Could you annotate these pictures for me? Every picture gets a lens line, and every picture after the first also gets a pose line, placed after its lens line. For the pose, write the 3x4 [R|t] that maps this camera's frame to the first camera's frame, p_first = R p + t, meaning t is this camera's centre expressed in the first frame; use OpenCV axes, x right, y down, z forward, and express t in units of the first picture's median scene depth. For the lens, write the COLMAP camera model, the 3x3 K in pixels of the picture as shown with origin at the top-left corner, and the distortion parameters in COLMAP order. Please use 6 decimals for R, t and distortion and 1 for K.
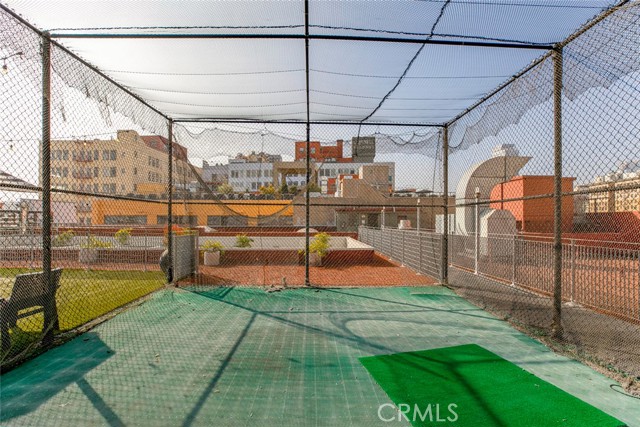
lens RADIAL K [[297.9, 0, 318.4], [0, 297.9, 216.1], [0, 0, 1]] dist [-0.043598, 0.012690]
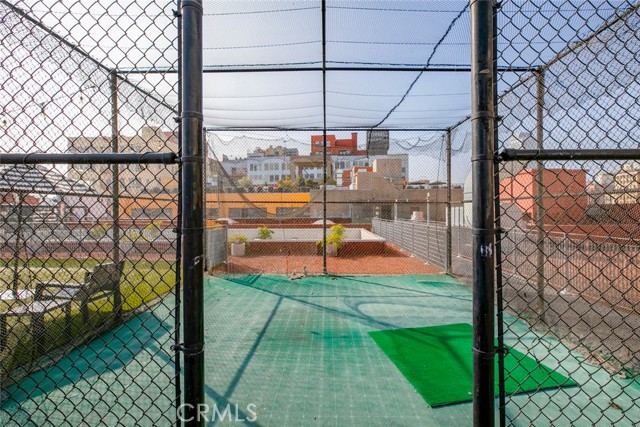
lens RADIAL K [[297.9, 0, 322.1], [0, 297.9, 208.2], [0, 0, 1]] dist [-0.043598, 0.012690]
pose [[0.999207, -0.006055, -0.039351, -0.001968], [0.006452, 0.999929, 0.009971, -0.037949], [0.039288, -0.010217, 0.999176, -0.175361]]
